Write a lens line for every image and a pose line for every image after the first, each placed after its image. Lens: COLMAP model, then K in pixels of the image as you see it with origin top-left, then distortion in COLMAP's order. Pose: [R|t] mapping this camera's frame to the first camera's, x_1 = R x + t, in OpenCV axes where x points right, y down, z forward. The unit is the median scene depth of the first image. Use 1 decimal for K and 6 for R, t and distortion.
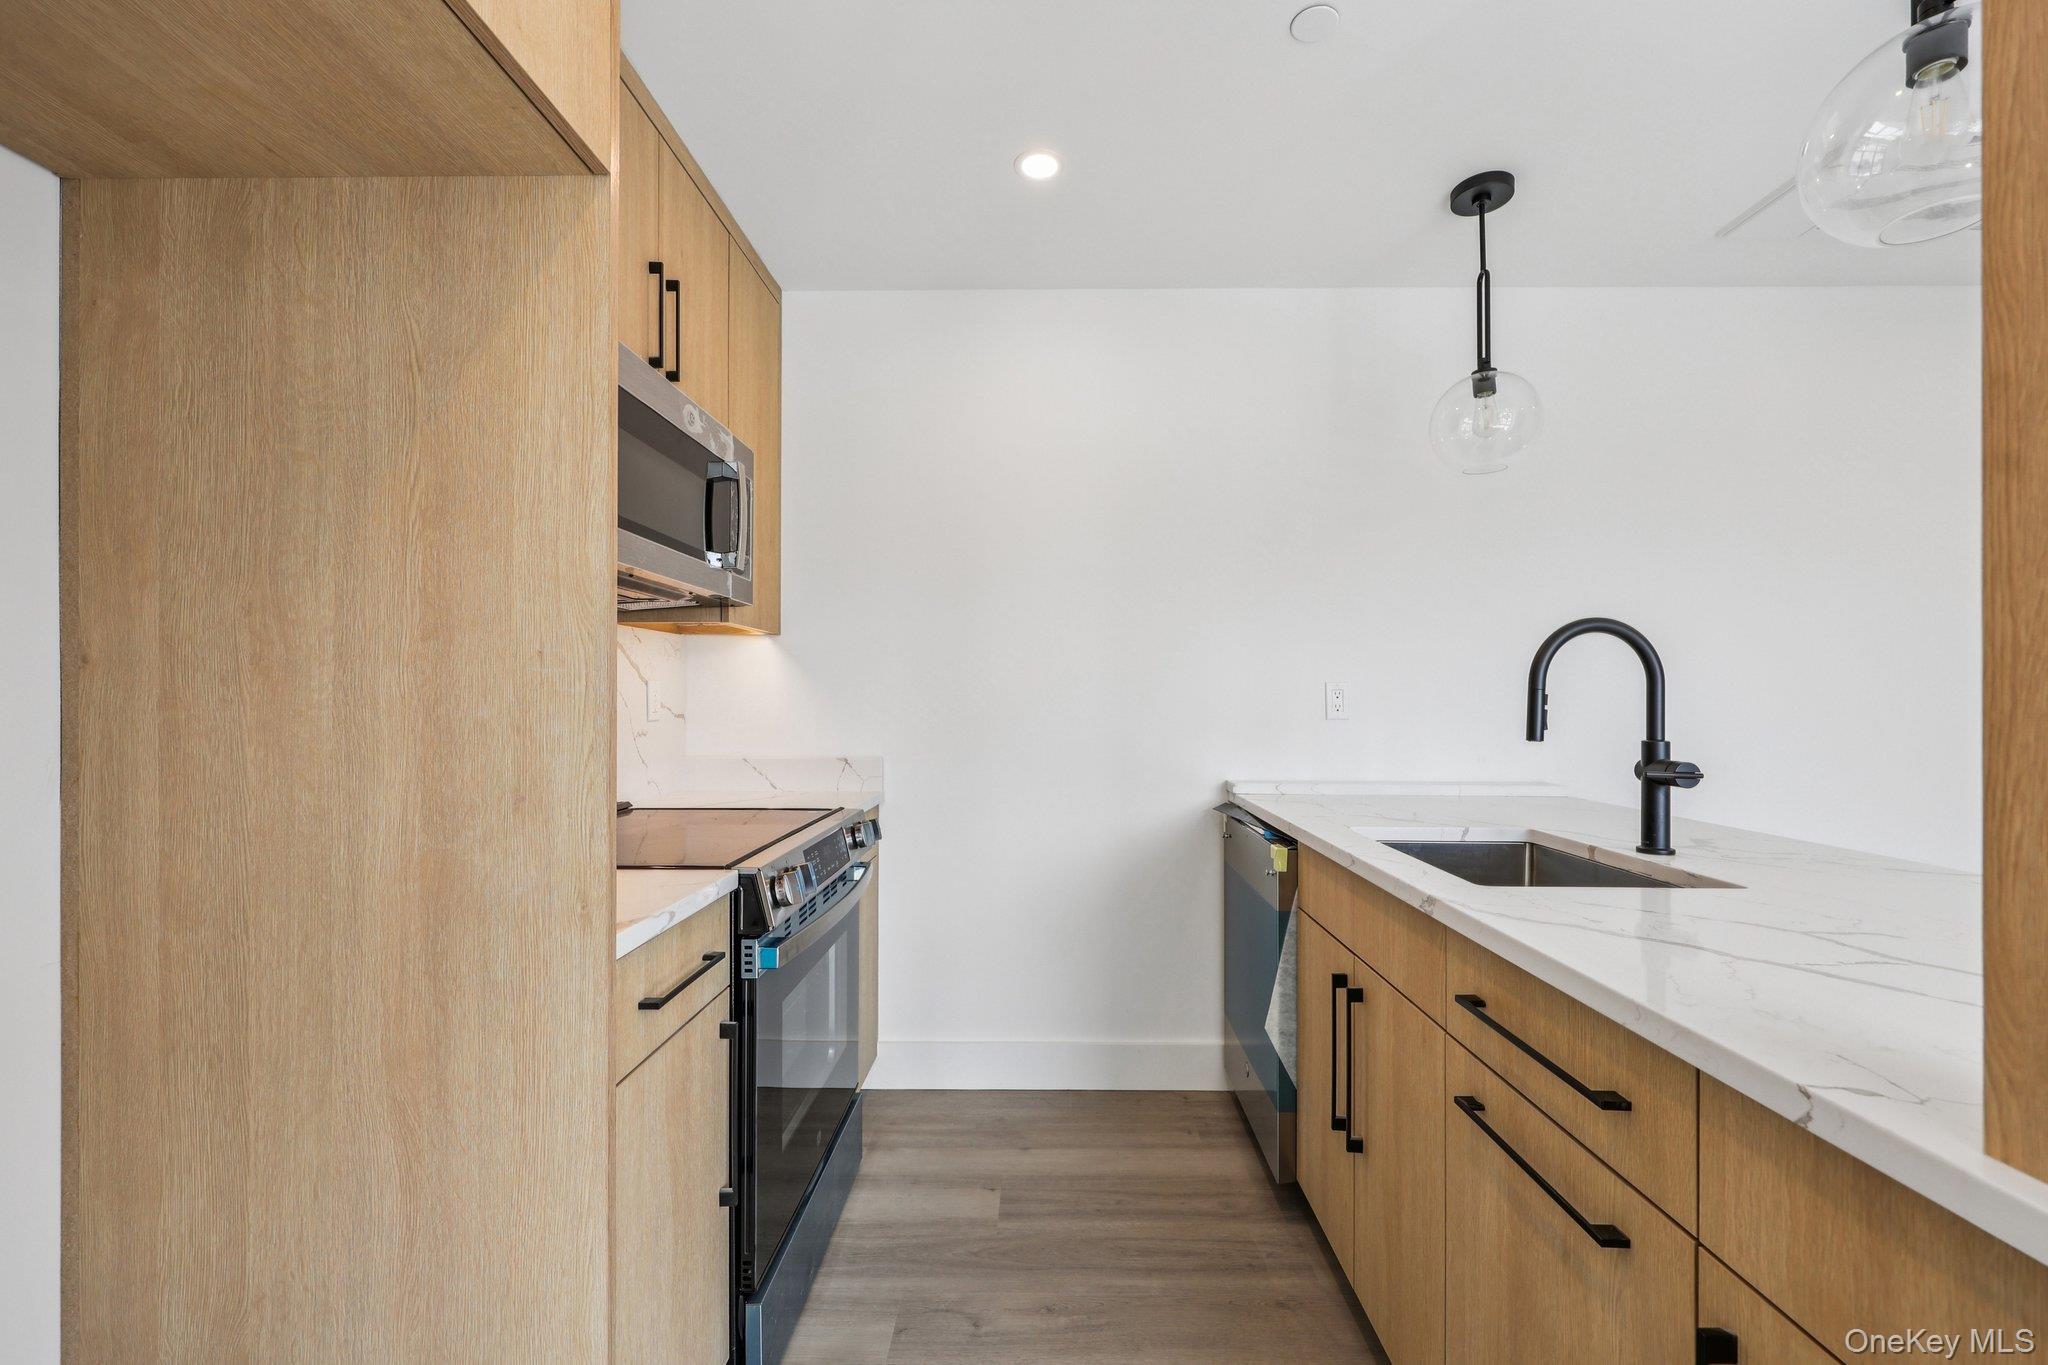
lens RADIAL K [[837.1, 0, 1026.2], [0, 837.1, 689.8], [0, 0, 1]] dist [0.004325, -0.000371]
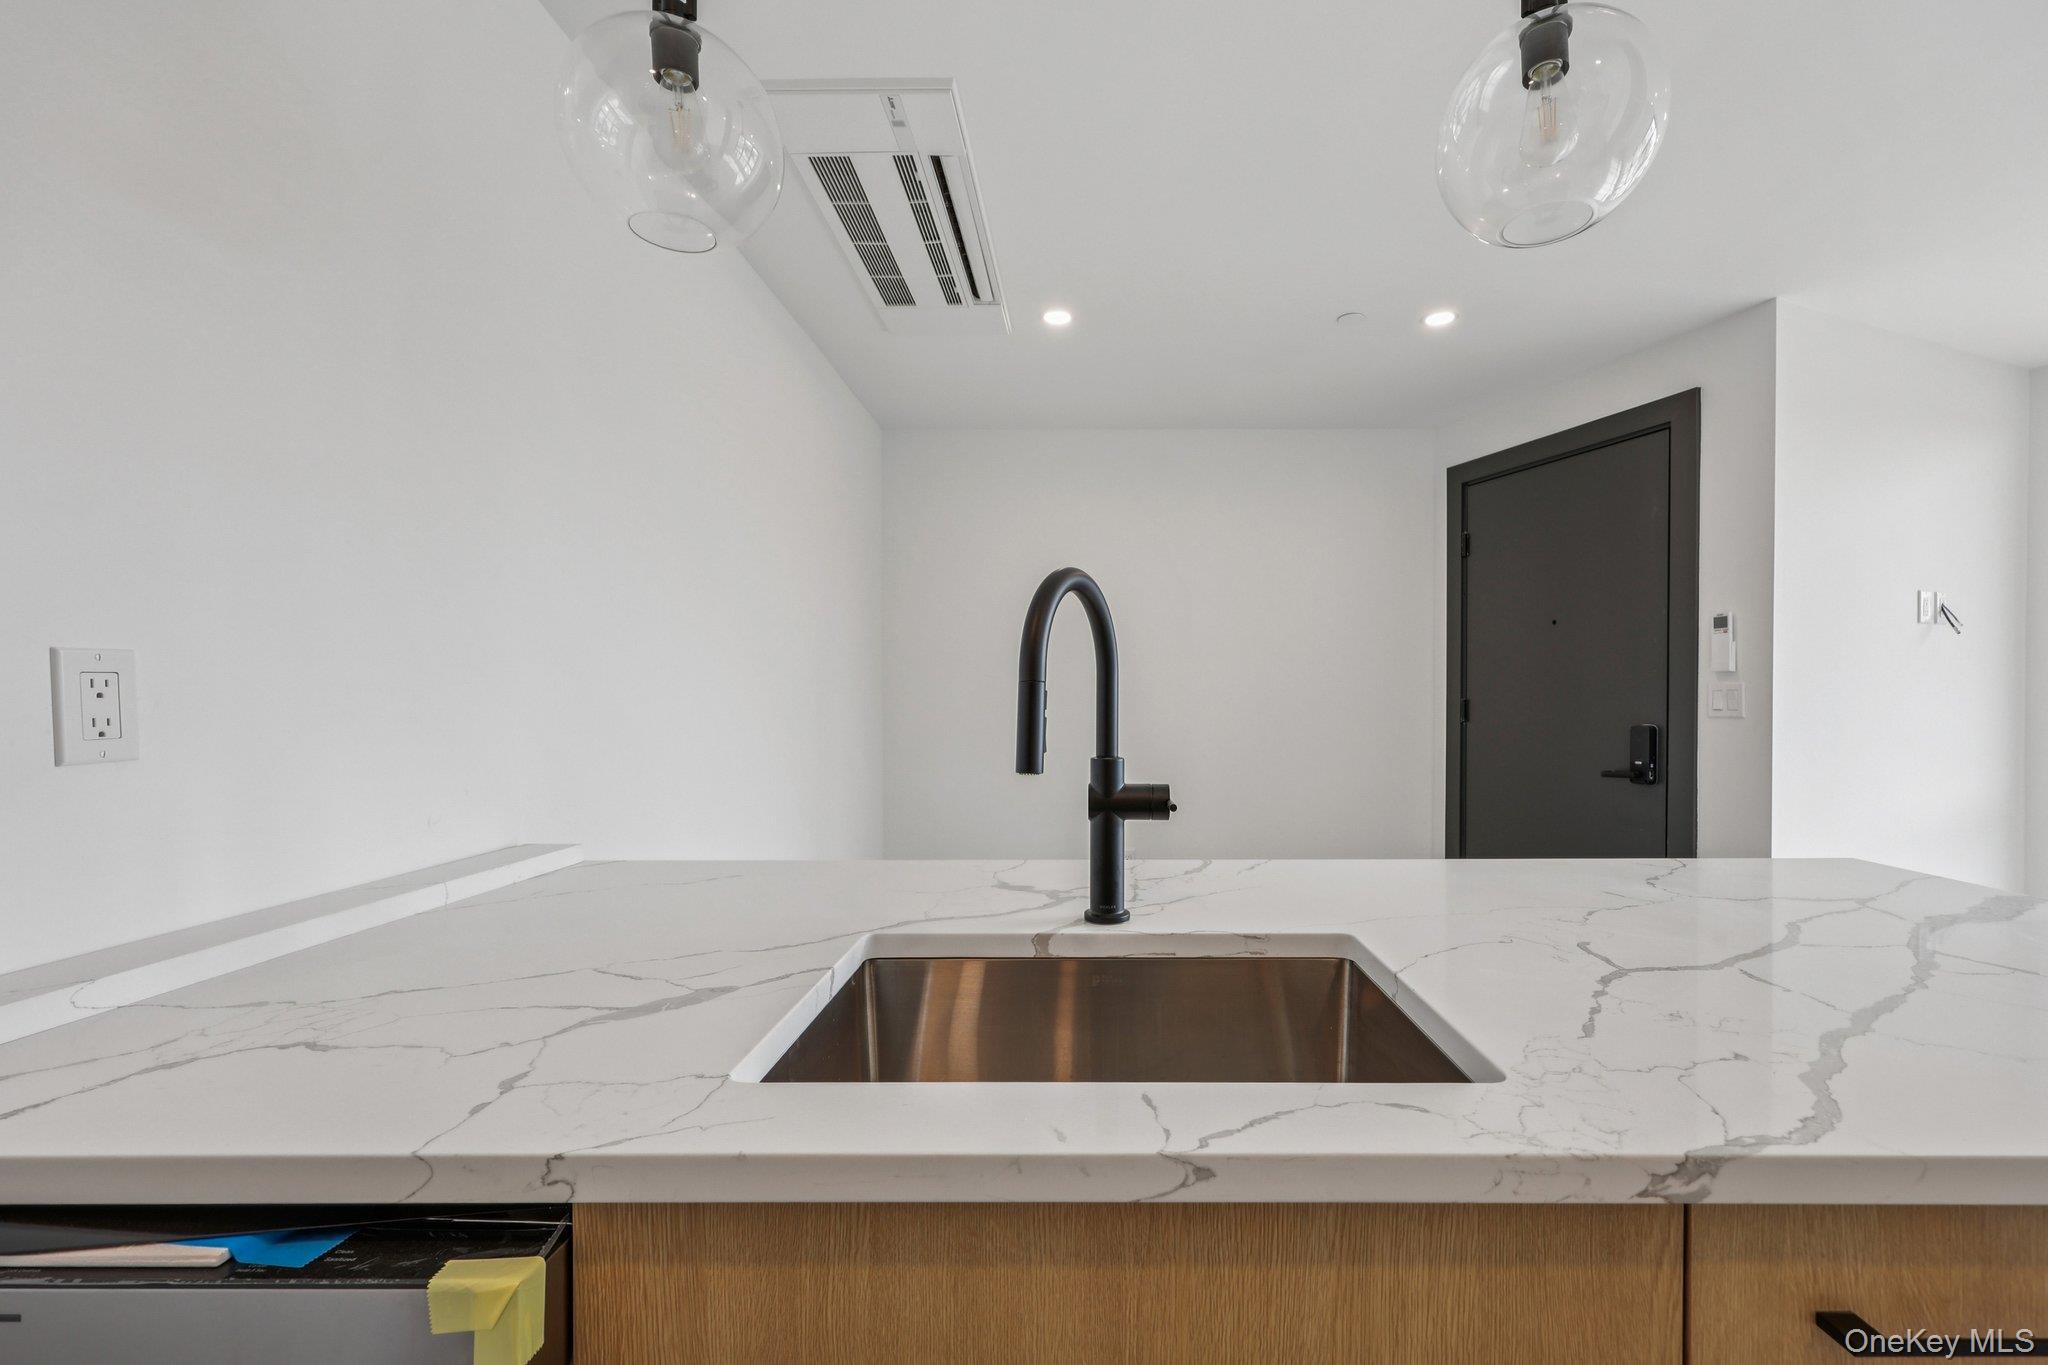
lens RADIAL K [[837.1, 0, 1047.8], [0, 837.1, 726.5], [0, 0, 1]] dist [0.004325, -0.000371]
pose [[-0.019699, -0.006511, 0.999785, 0.064003], [-0.003660, 0.999973, 0.006440, 0.030057], [-0.999799, -0.003533, -0.019723, 0.999229]]
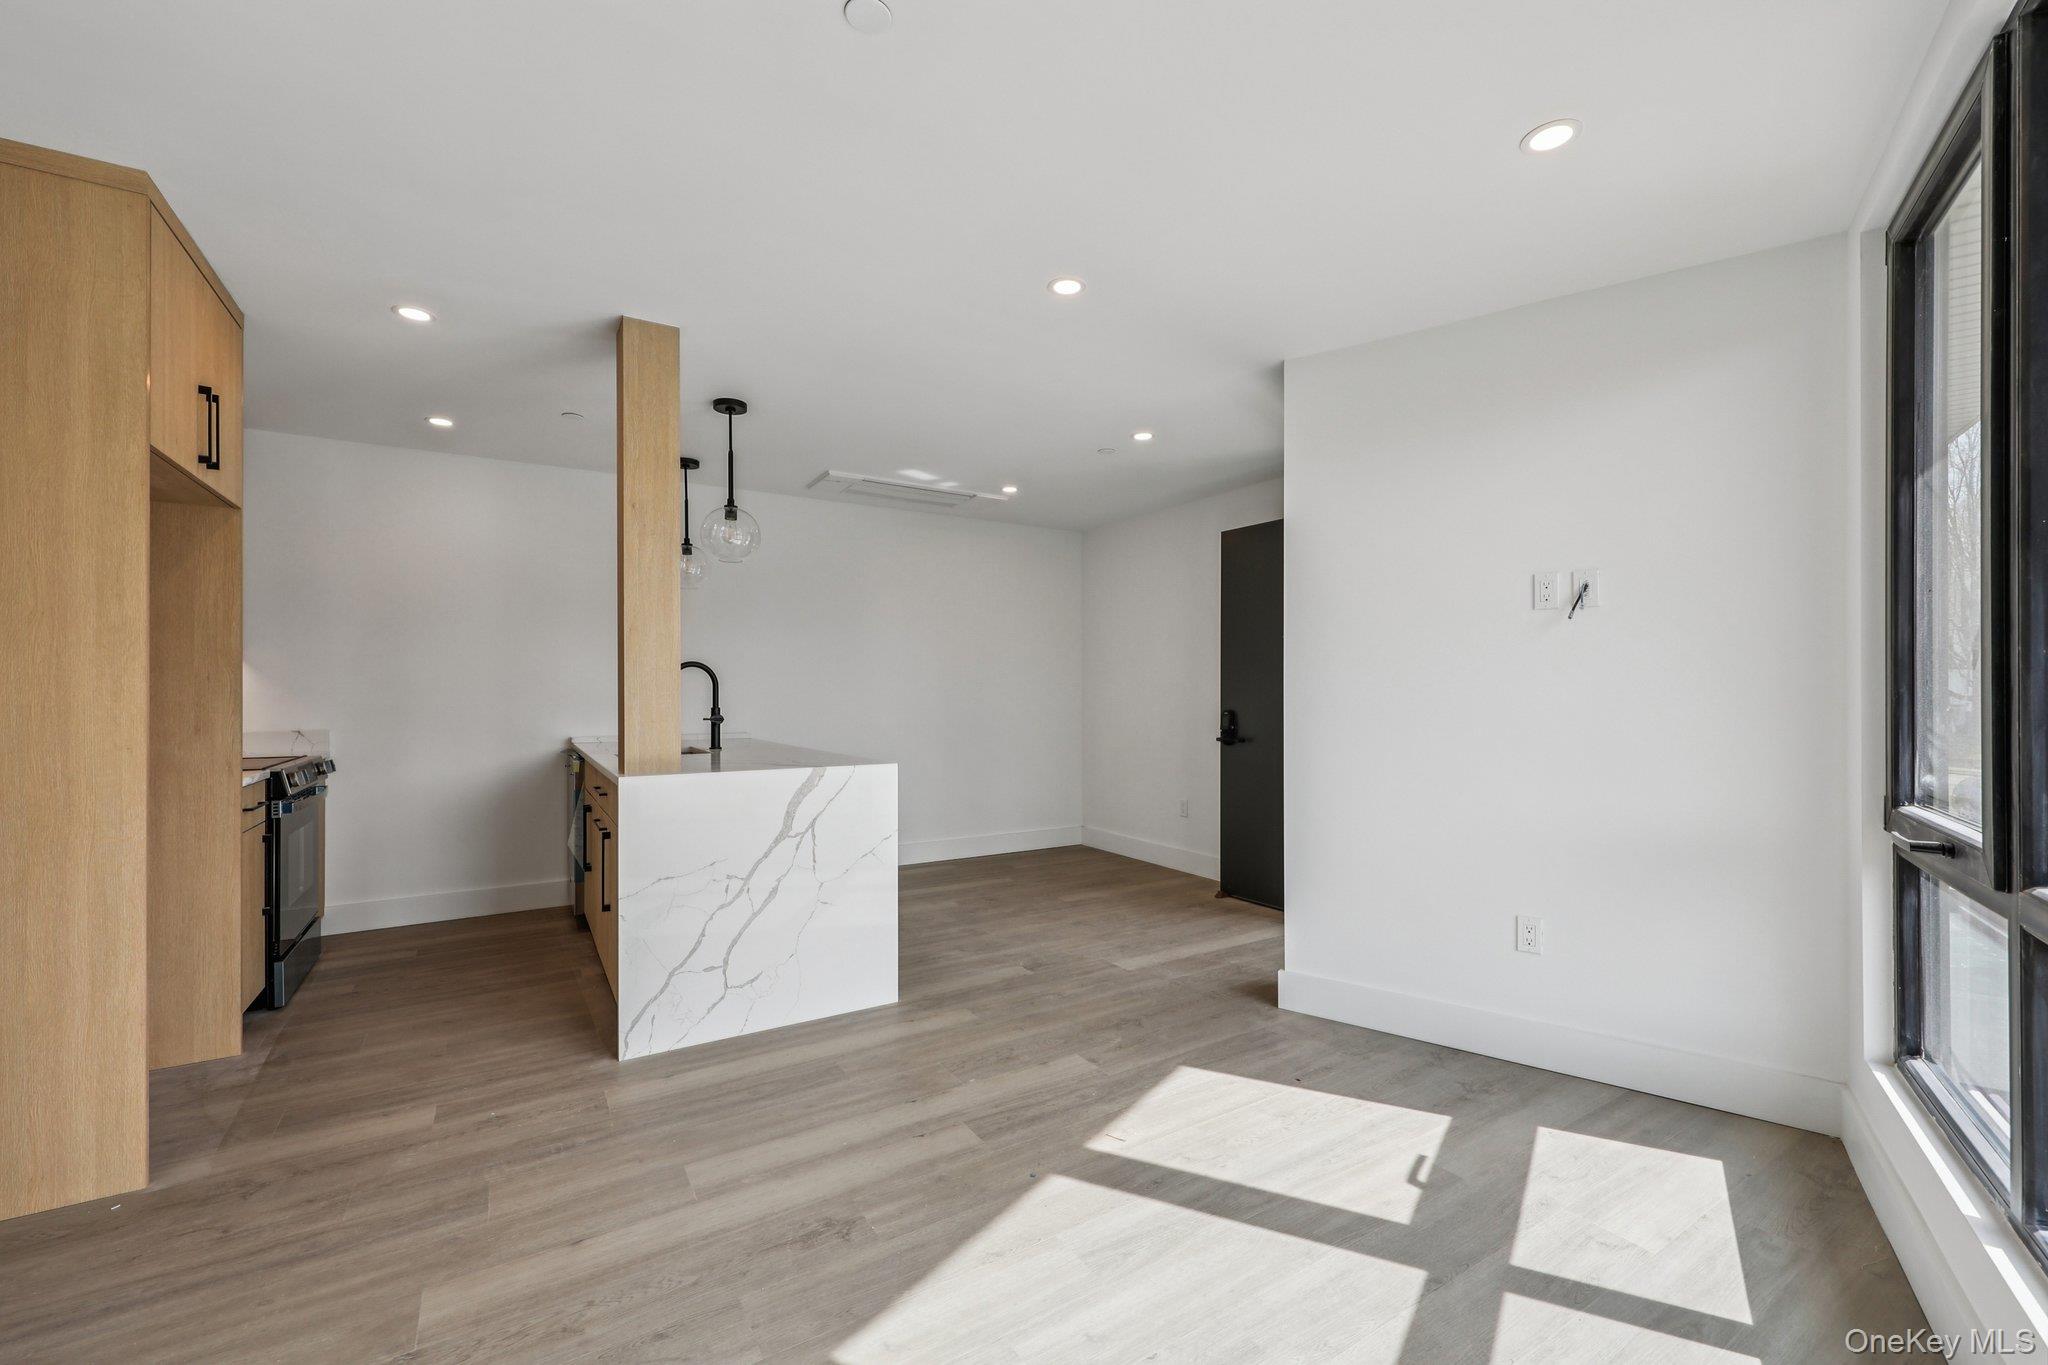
lens RADIAL K [[837.1, 0, 1027.1], [0, 837.1, 692.5], [0, 0, 1]] dist [0.004325, -0.000371]
pose [[0.831832, -0.005510, 0.555000, 0.082954], [0.000620, 0.999959, 0.008998, -0.009681], [-0.555027, -0.007141, 0.831802, -1.708858]]
